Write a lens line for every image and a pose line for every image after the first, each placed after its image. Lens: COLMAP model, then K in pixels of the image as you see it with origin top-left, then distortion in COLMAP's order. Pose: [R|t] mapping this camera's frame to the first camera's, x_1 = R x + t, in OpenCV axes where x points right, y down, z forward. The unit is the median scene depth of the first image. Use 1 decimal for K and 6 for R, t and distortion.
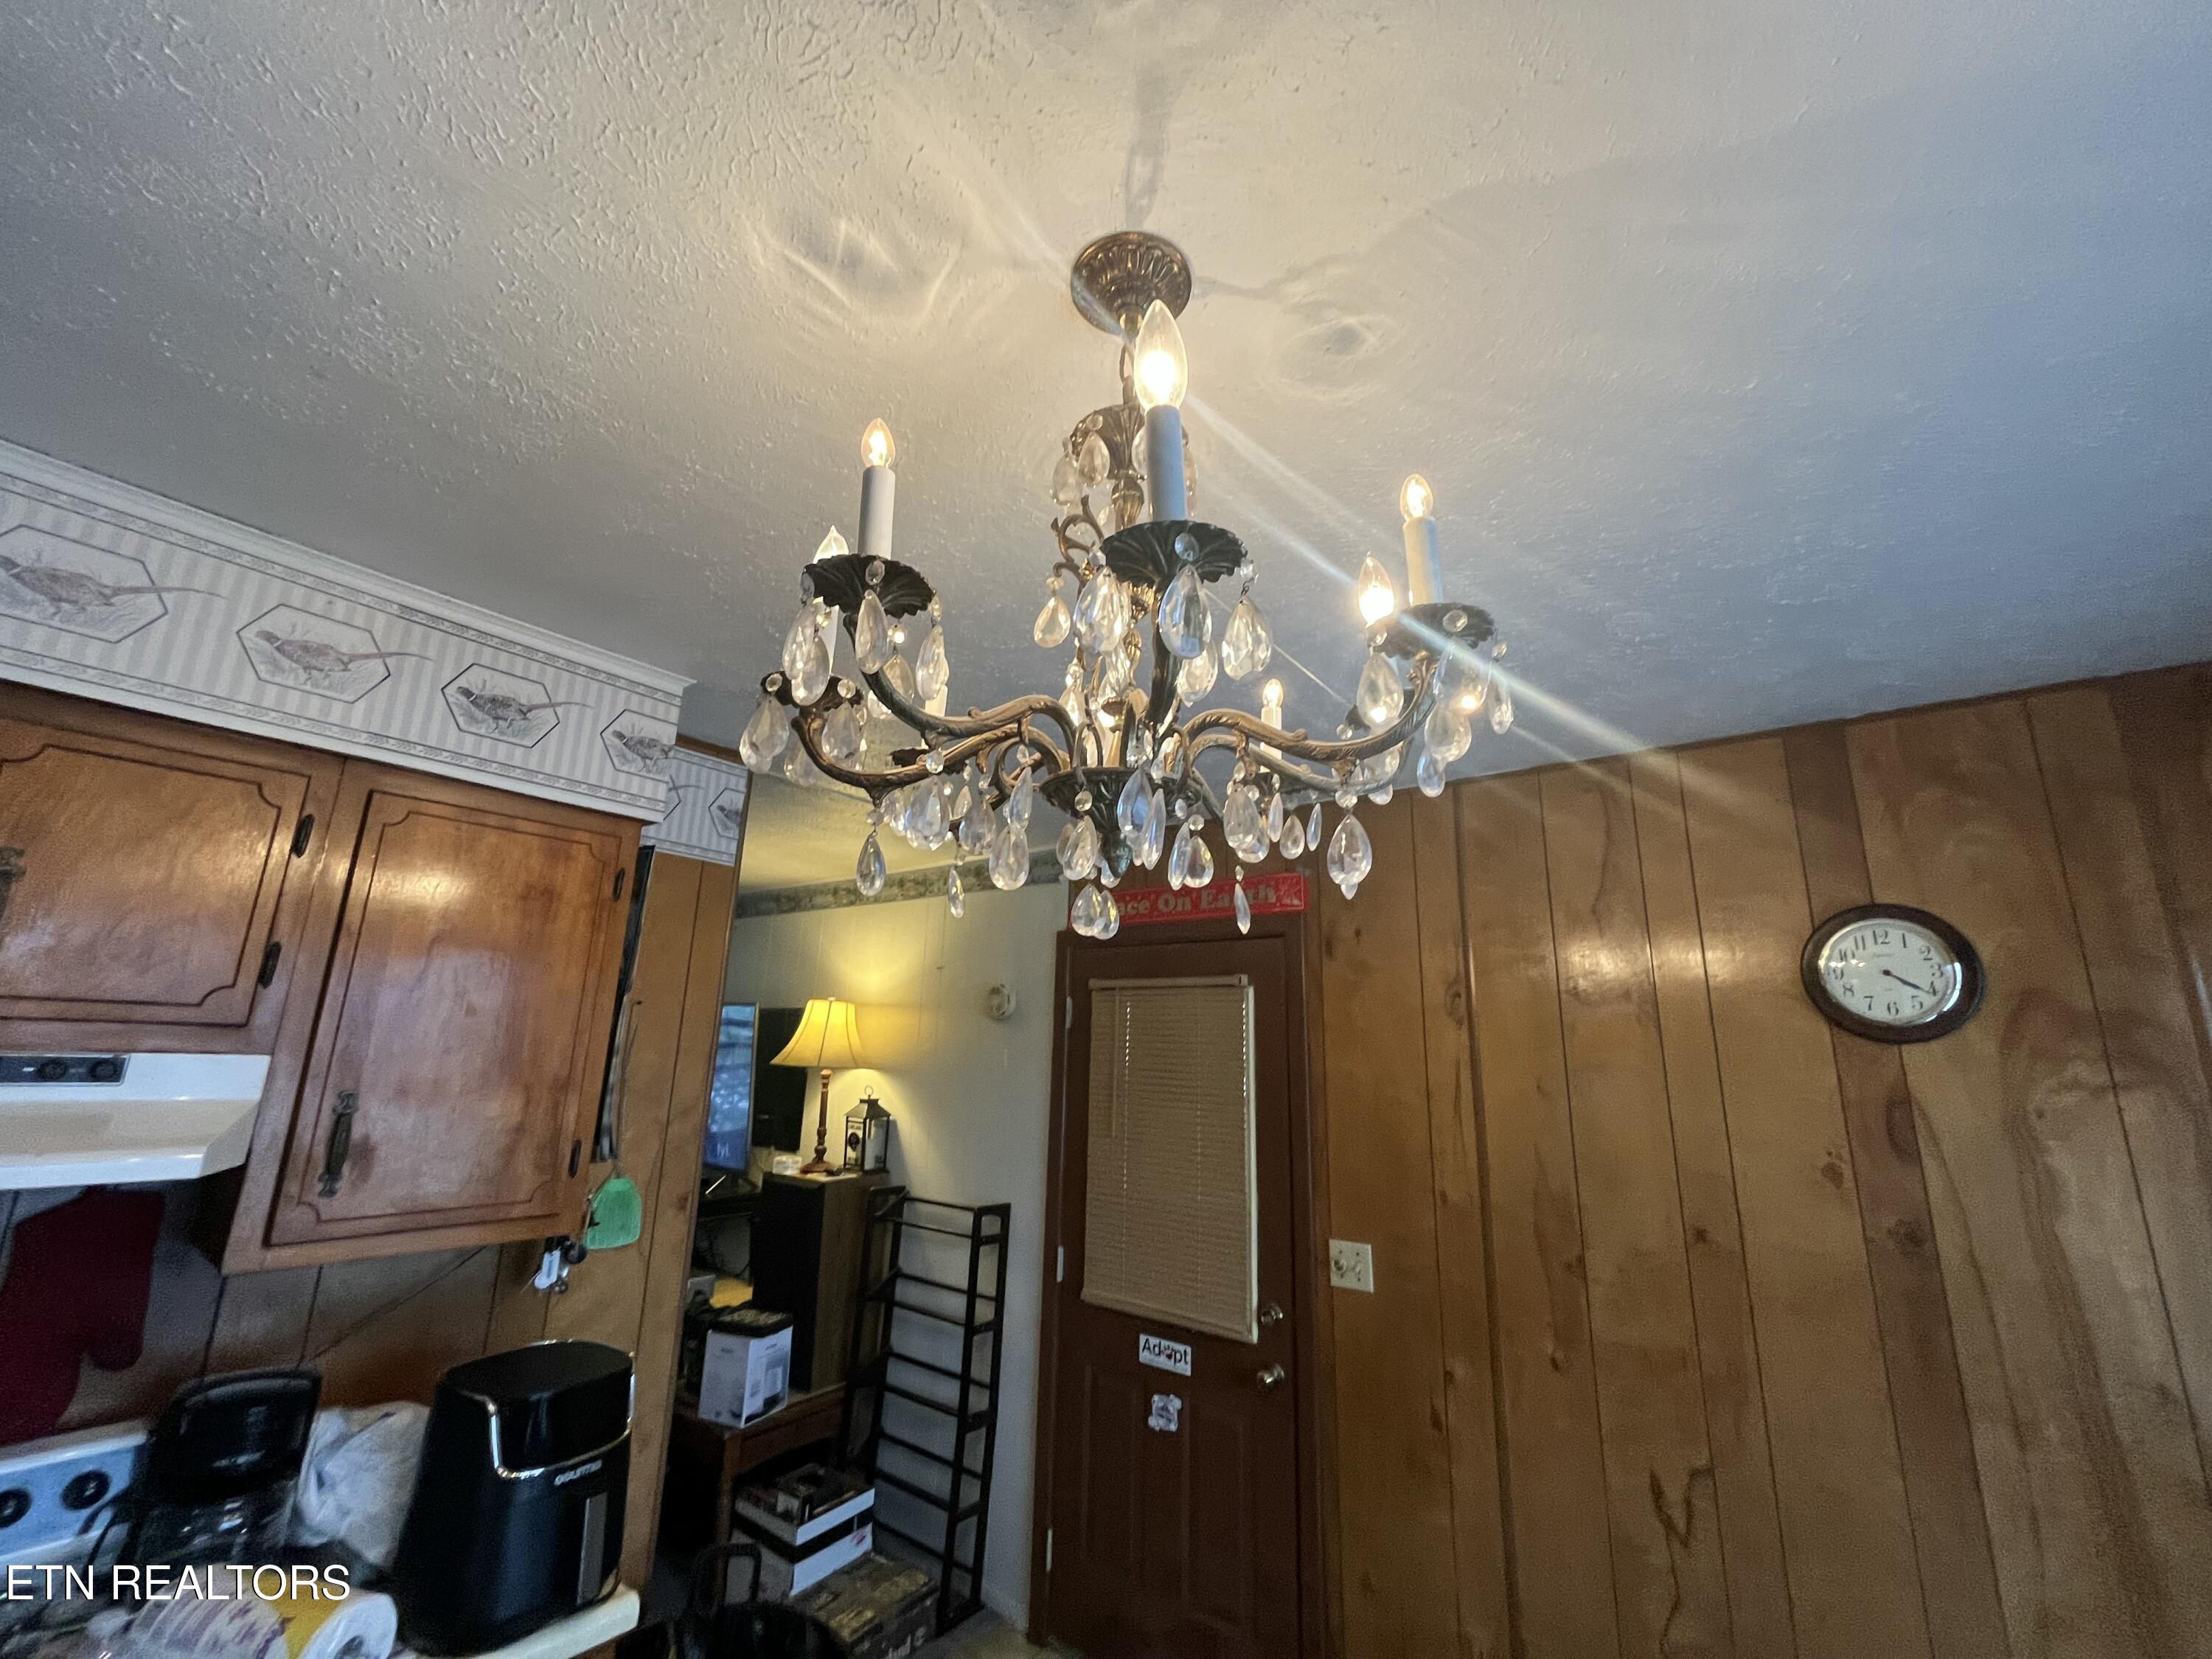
lens RADIAL K [[895.9, 0, 1104.7], [0, 895.9, 832.9], [0, 0, 1]] dist [-0.002876, -0.000331]
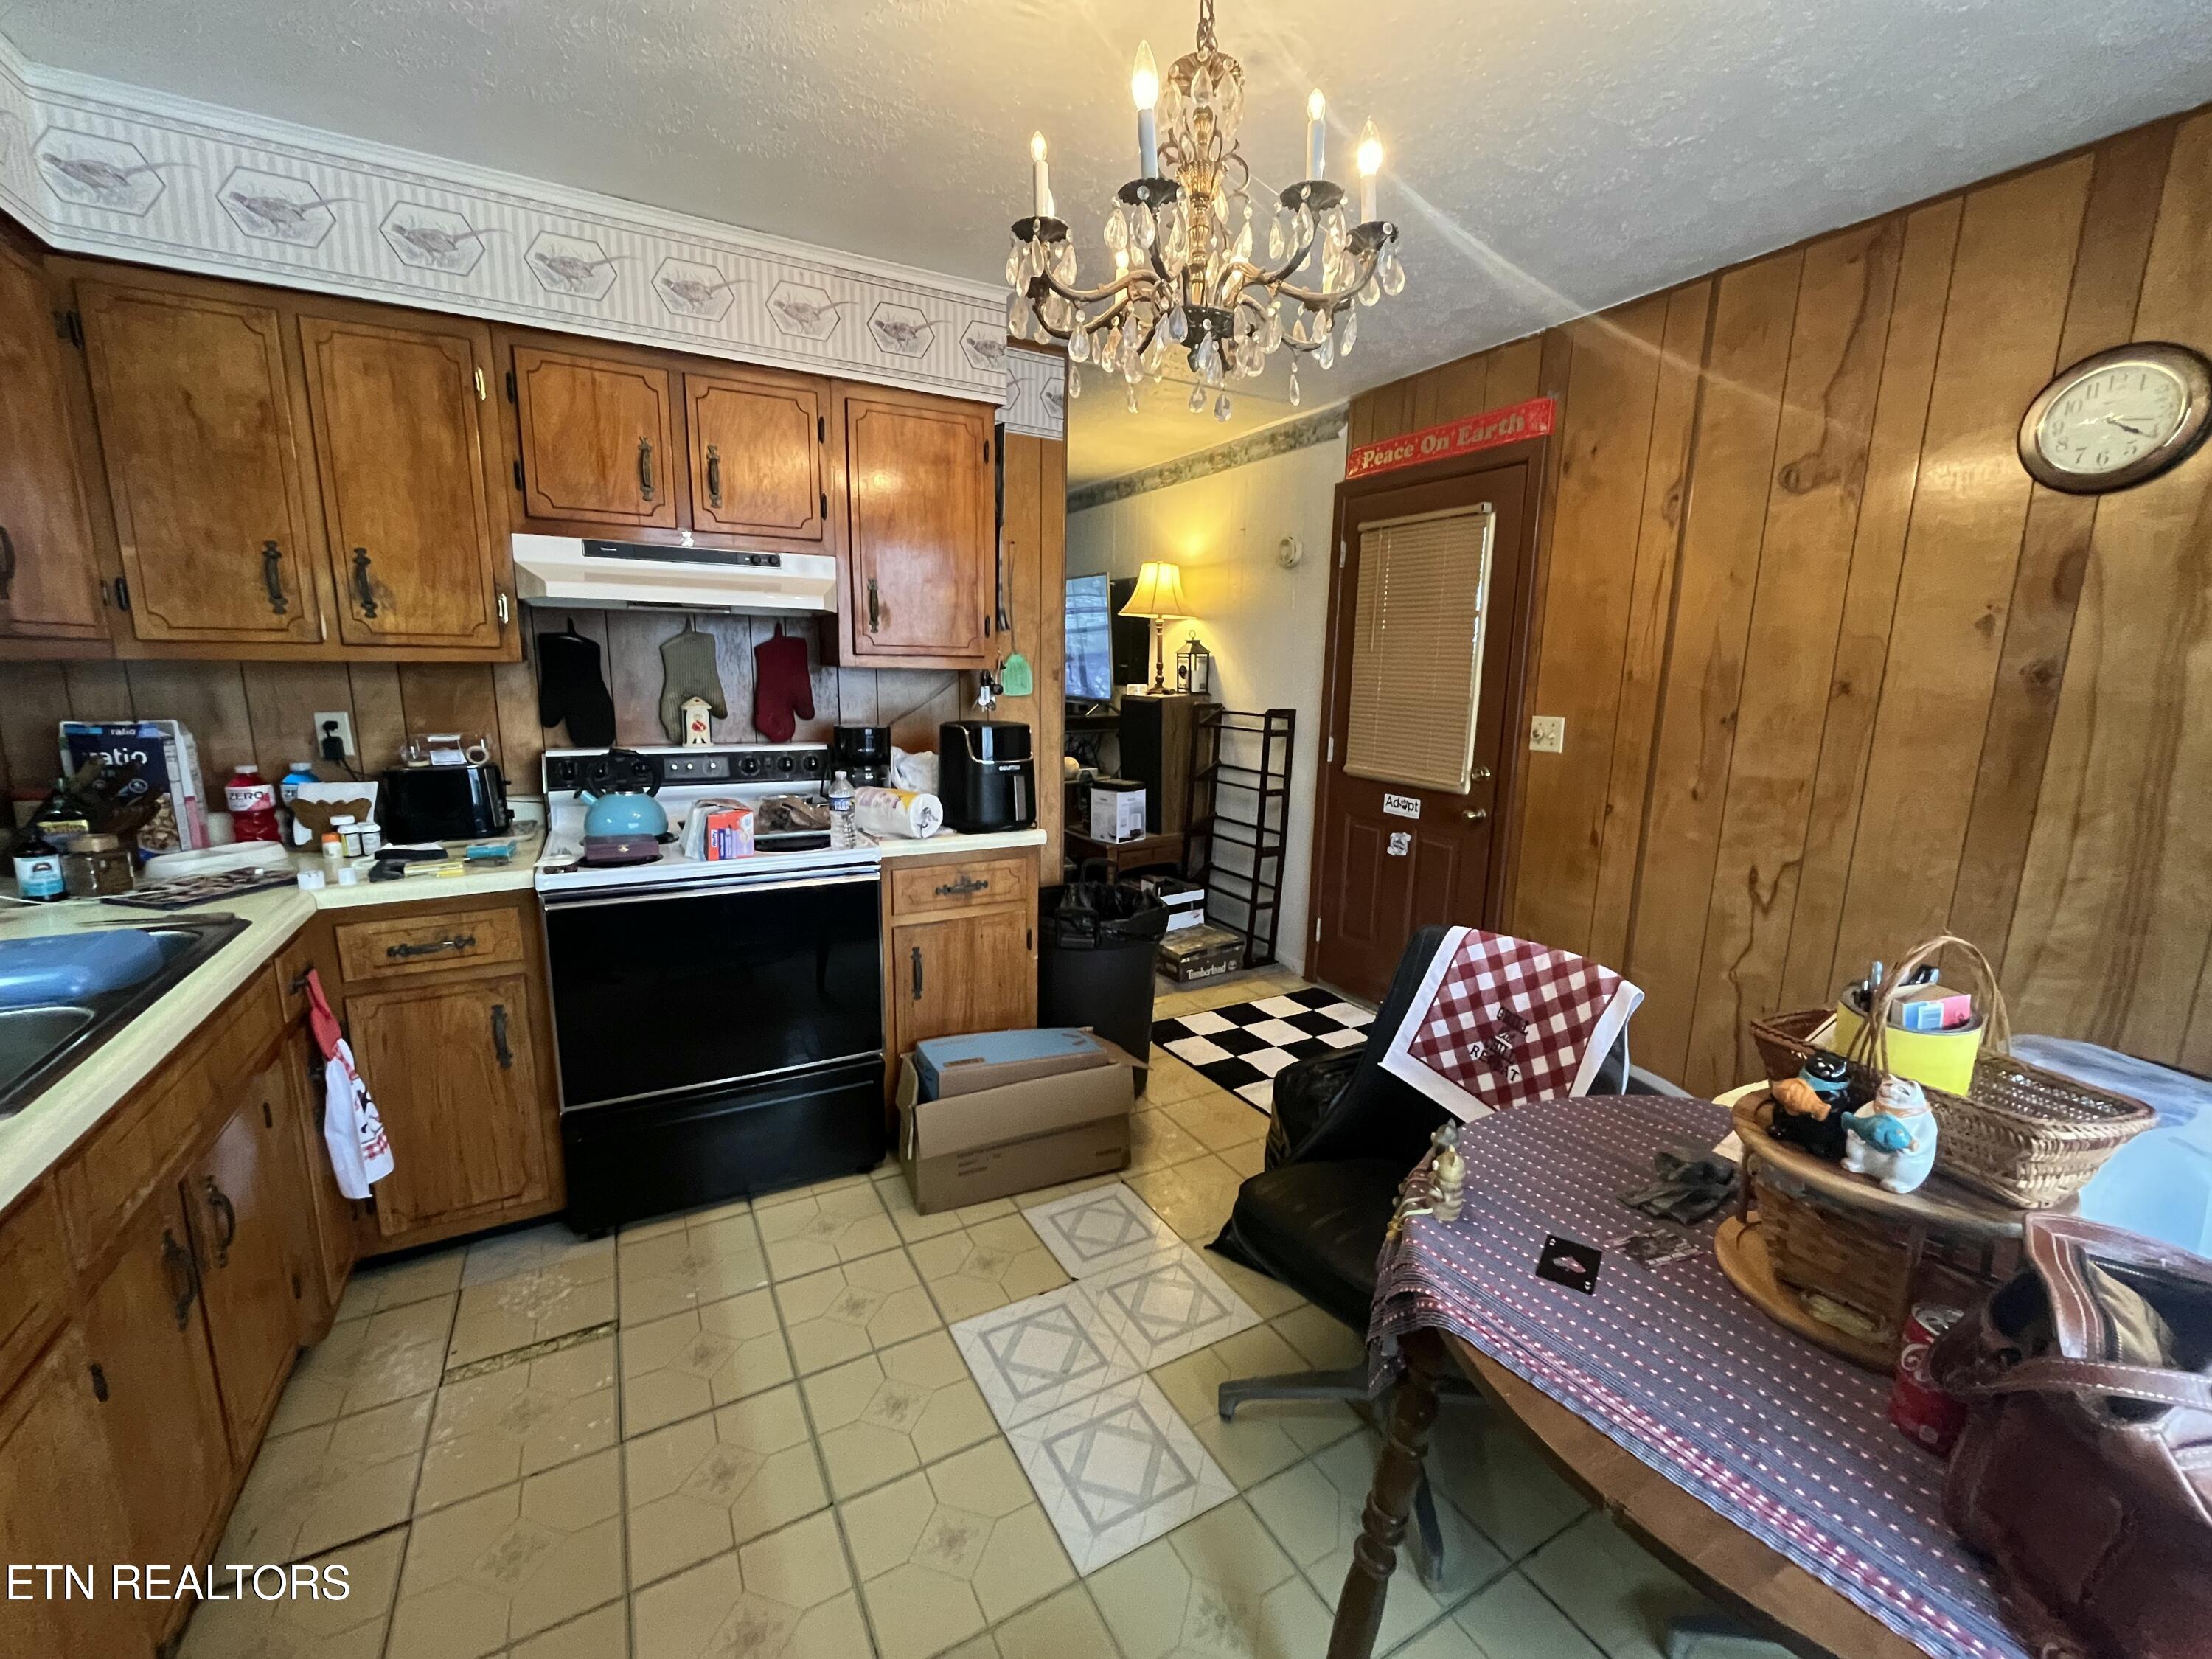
lens RADIAL K [[895.9, 0, 1106.0], [0, 895.9, 828.3], [0, 0, 1]] dist [-0.002876, -0.000331]
pose [[0.919325, 0.060240, -0.388860, 0.222538], [0.102398, 0.917543, 0.384227, 0.065731], [0.379942, -0.393048, 0.837352, -0.363401]]
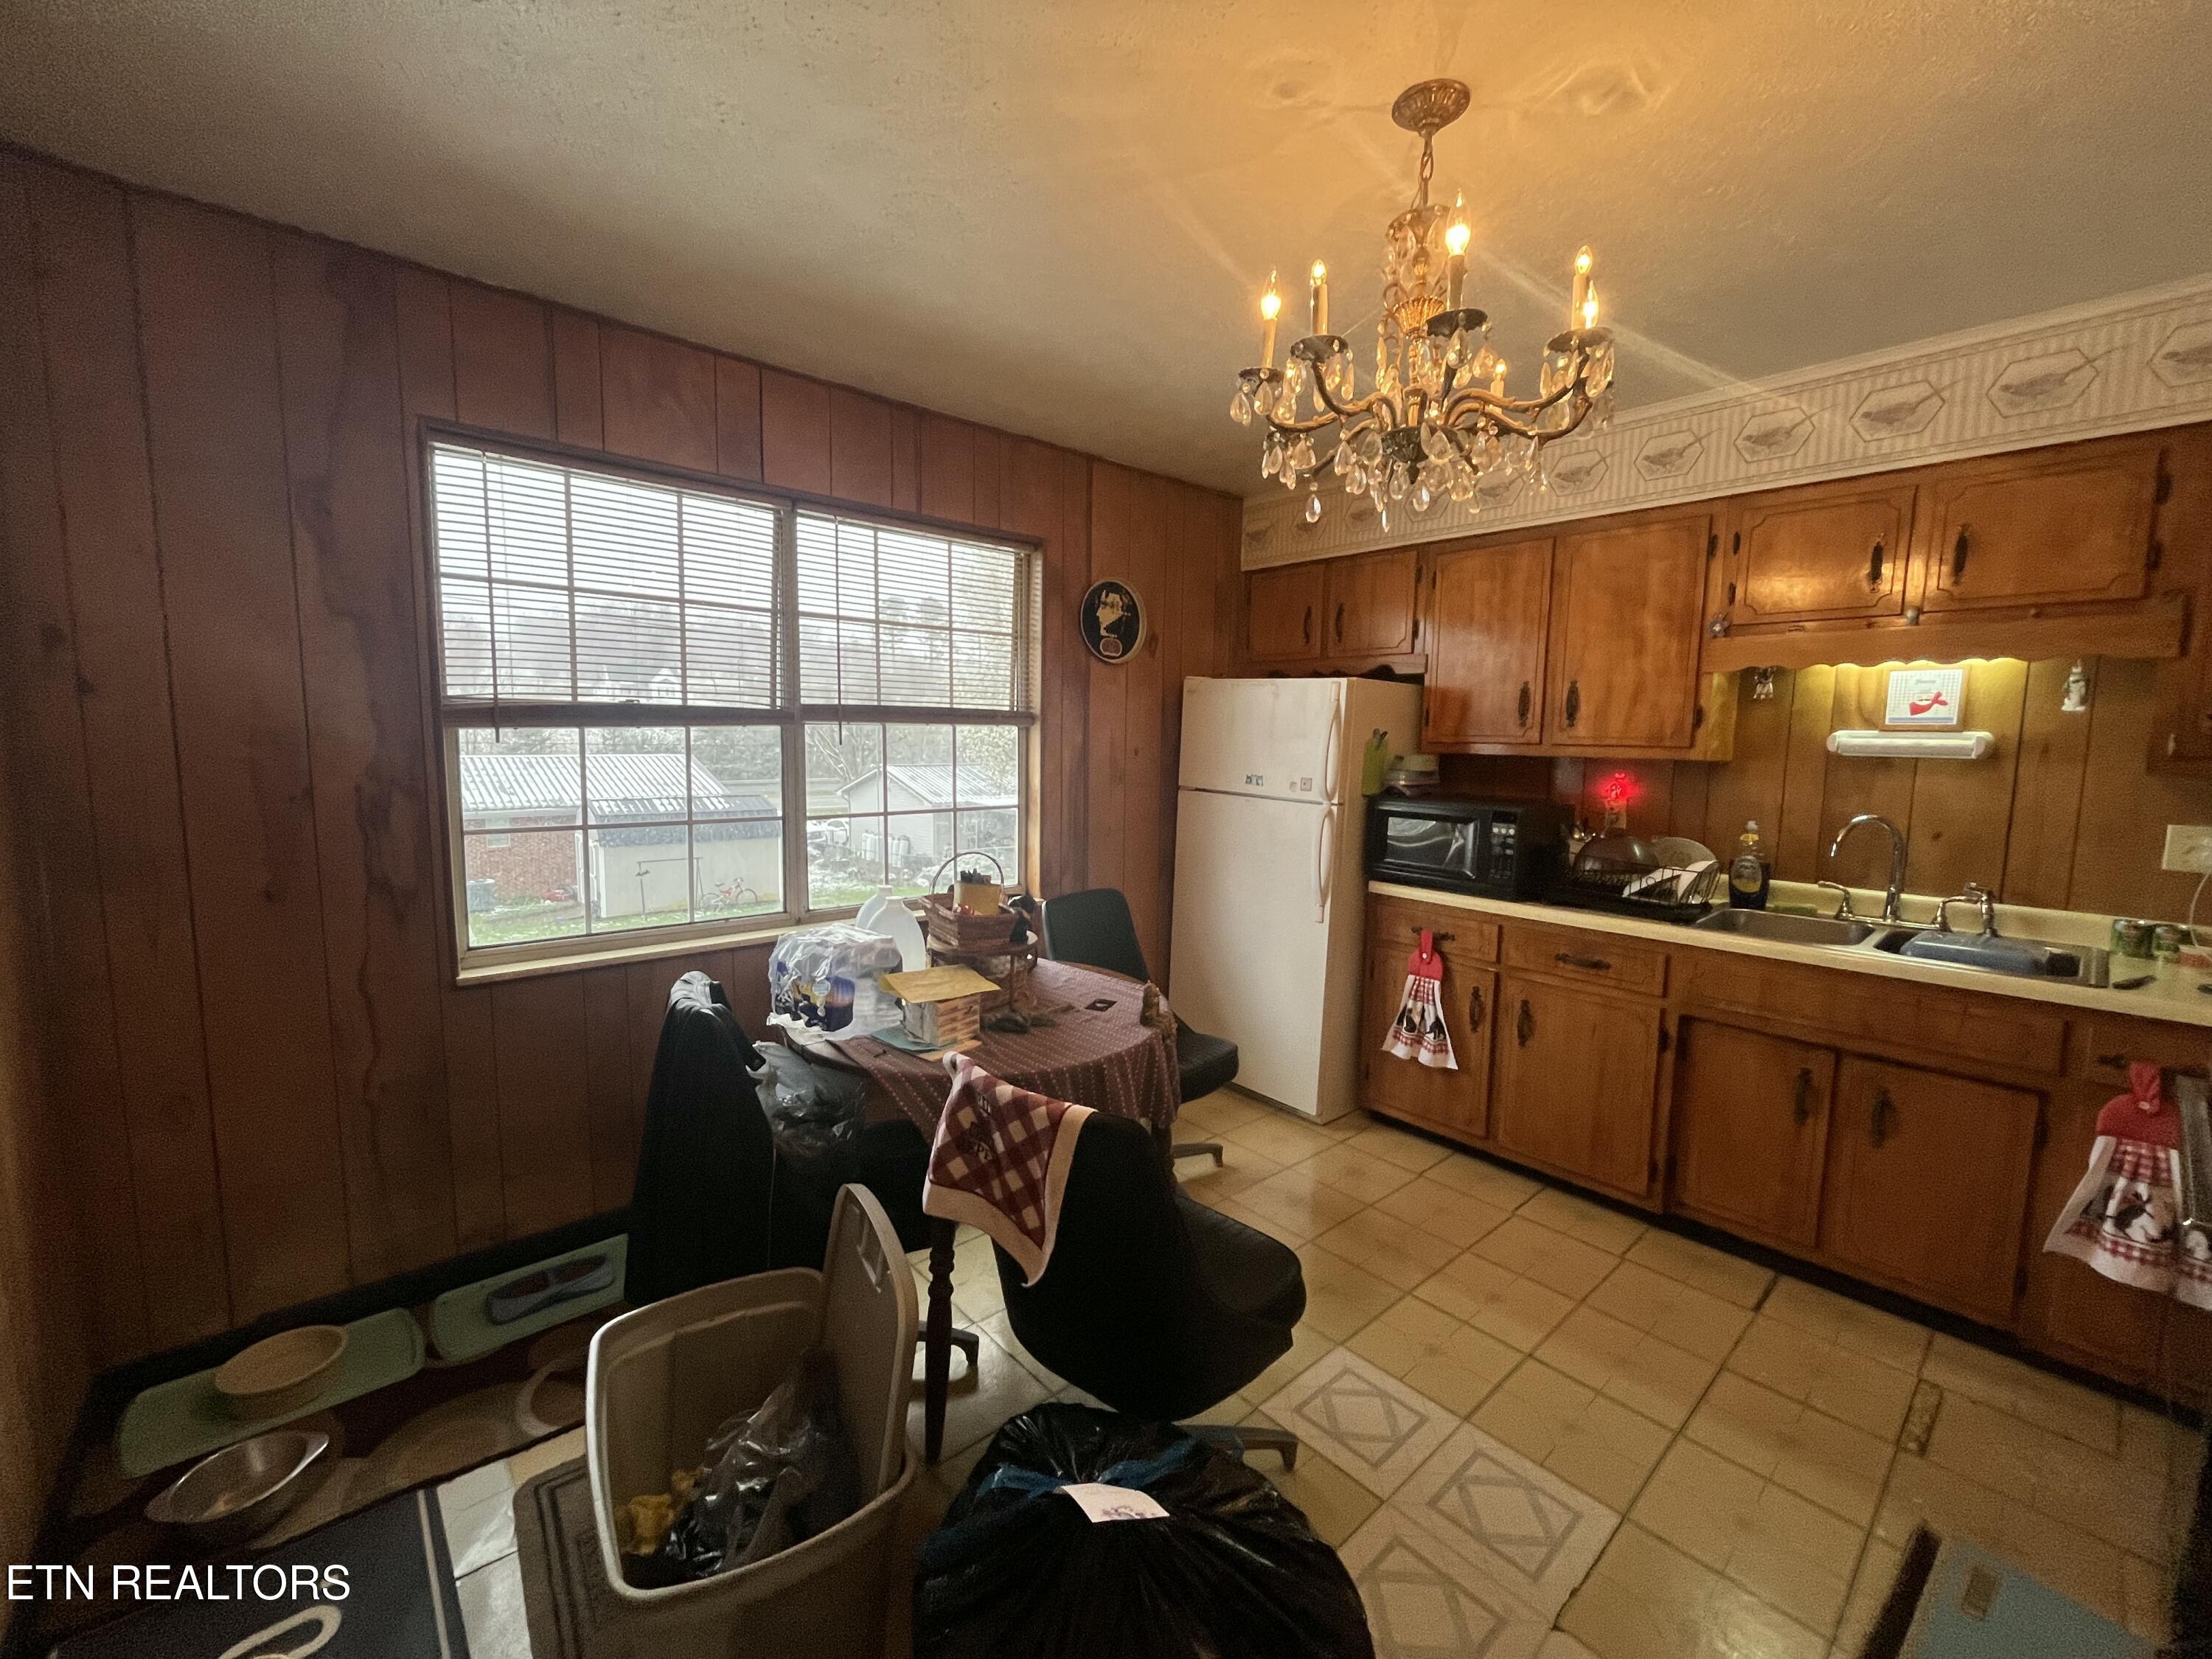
lens RADIAL K [[895.9, 0, 1100.8], [0, 895.9, 829.8], [0, 0, 1]] dist [-0.002876, -0.000331]
pose [[-0.979798, -0.063706, 0.189574, 0.095437], [-0.087922, 0.988603, -0.122201, 0.393000], [-0.179629, -0.136400, -0.974232, 1.036691]]
